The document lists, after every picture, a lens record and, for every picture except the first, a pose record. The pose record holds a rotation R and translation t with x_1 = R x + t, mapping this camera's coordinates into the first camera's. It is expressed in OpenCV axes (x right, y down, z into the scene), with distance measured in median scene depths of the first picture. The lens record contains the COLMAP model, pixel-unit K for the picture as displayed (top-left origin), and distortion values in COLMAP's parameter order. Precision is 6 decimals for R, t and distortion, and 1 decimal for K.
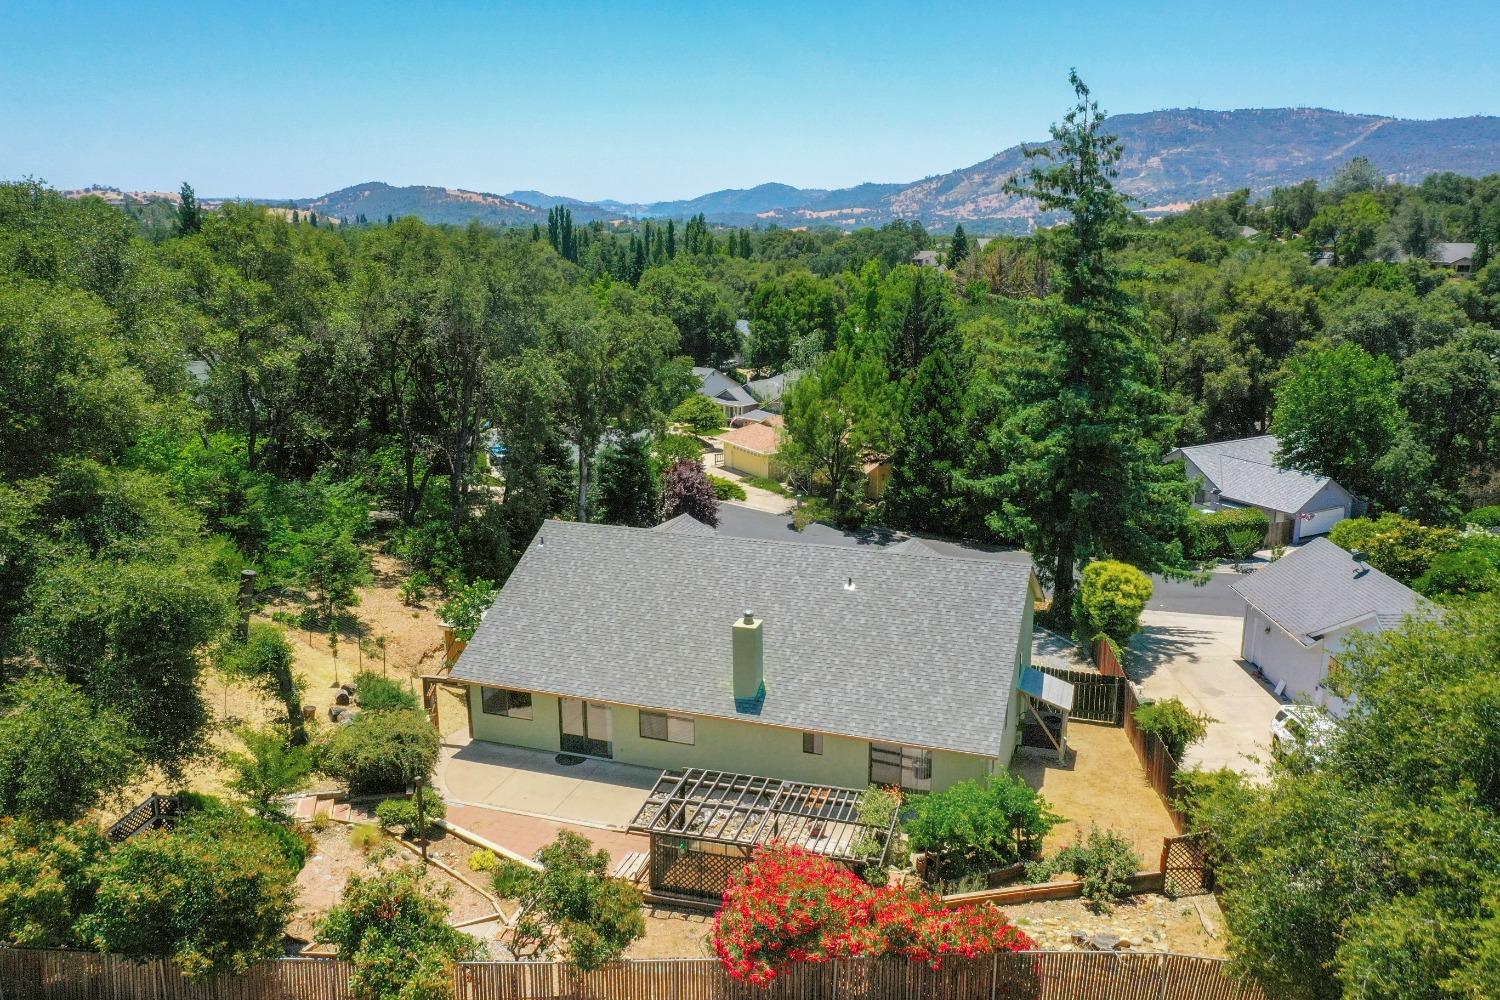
lens RADIAL K [[1165.9, 0, 750.0], [0, 1165.9, 500.0], [0, 0, 1]] dist [-0.022620, 0.030935]
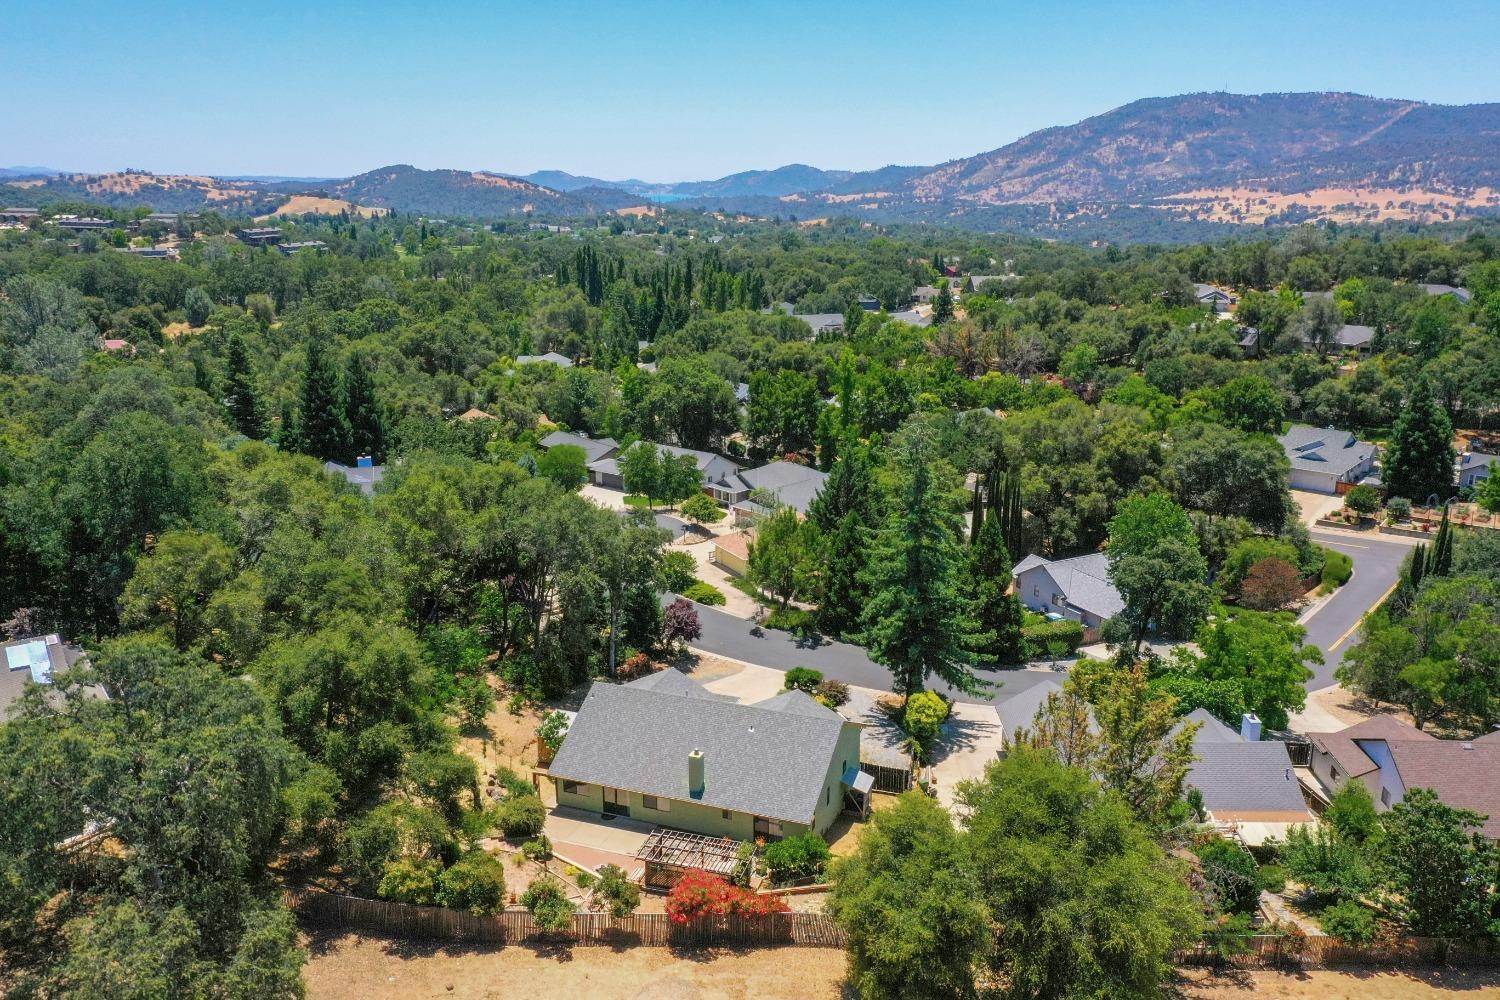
lens RADIAL K [[1165.9, 0, 750.0], [0, 1165.9, 500.0], [0, 0, 1]] dist [-0.022620, 0.030935]
pose [[0.999792, 0.009021, -0.018314, 0.080761], [-0.008697, 0.999806, 0.017650, -0.241734], [0.018470, -0.017487, 0.999676, -0.661087]]
